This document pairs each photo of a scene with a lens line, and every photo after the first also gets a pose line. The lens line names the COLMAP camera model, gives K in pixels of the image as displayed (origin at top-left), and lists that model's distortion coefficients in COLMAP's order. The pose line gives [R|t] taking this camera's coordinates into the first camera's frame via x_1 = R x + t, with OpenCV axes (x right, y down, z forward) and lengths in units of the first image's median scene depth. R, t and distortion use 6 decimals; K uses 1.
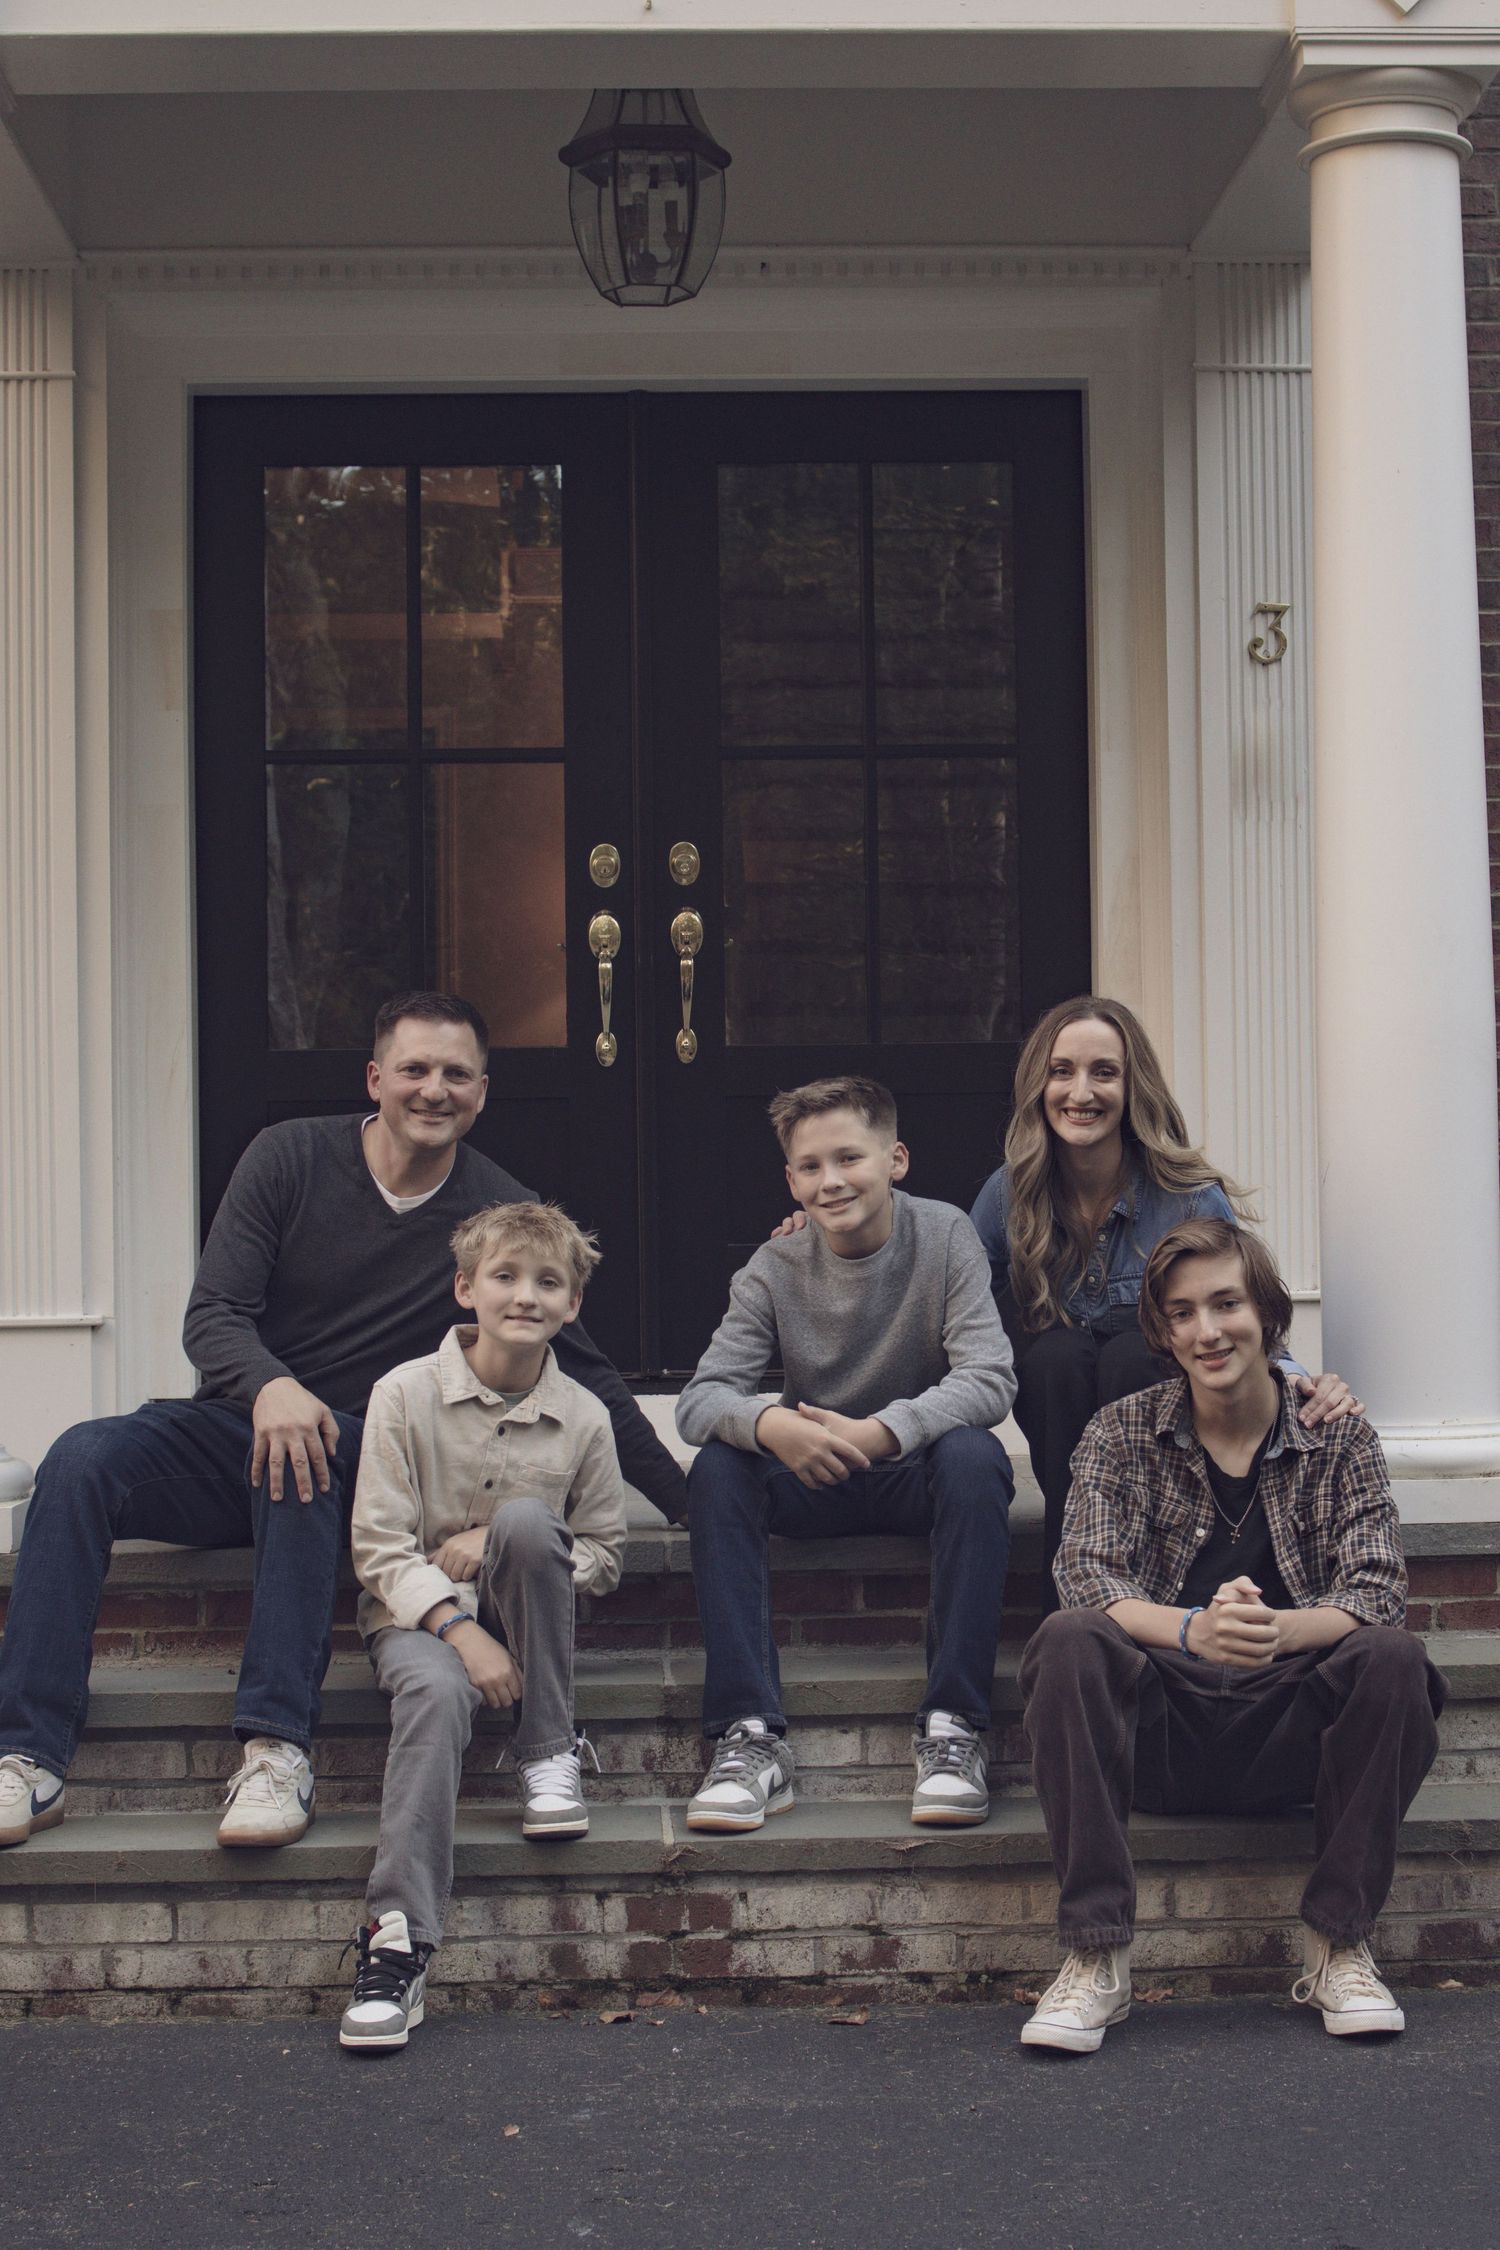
lens RADIAL K [[3704.2, 0, 768.7], [0, 3704.2, 1145.7], [0, 0, 1]] dist [-0.042531, 0.000000]
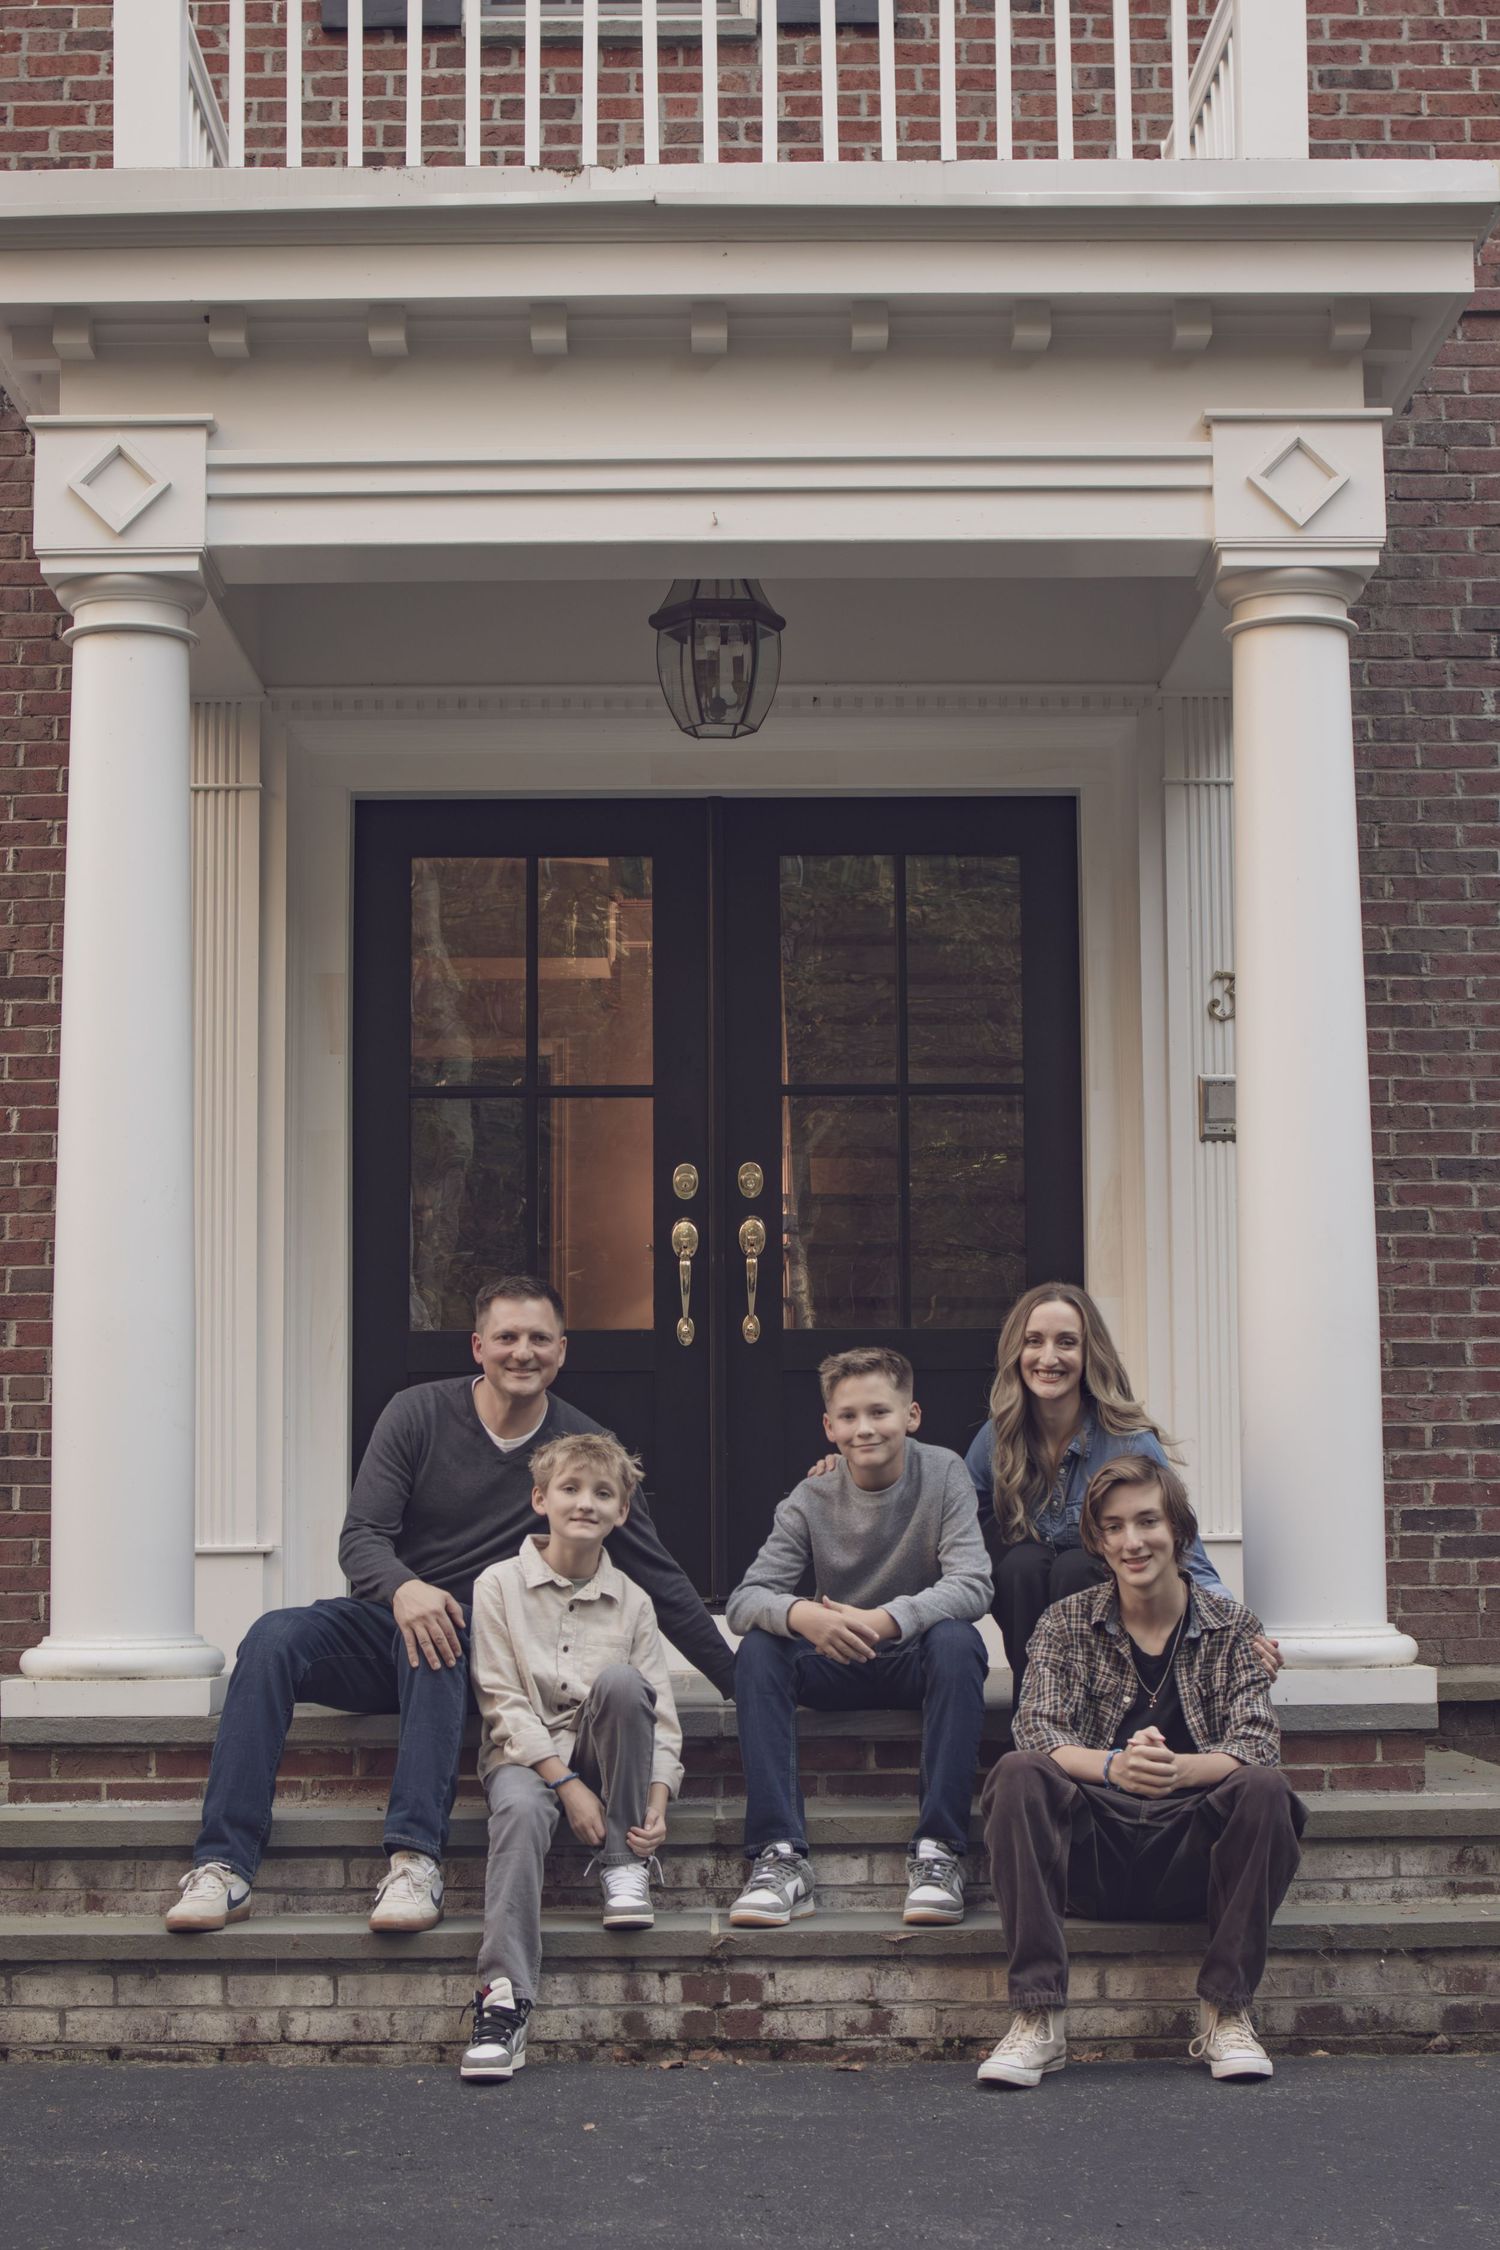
lens RADIAL K [[3704.2, 0, 743.8], [0, 3704.2, 1133.9], [0, 0, 1]] dist [-0.042531, 0.000000]
pose [[0.999198, 0.005886, -0.039601, 0.032051], [-0.008828, 0.997178, -0.074547, 0.004697], [0.039051, 0.074837, 0.996431, -0.307957]]
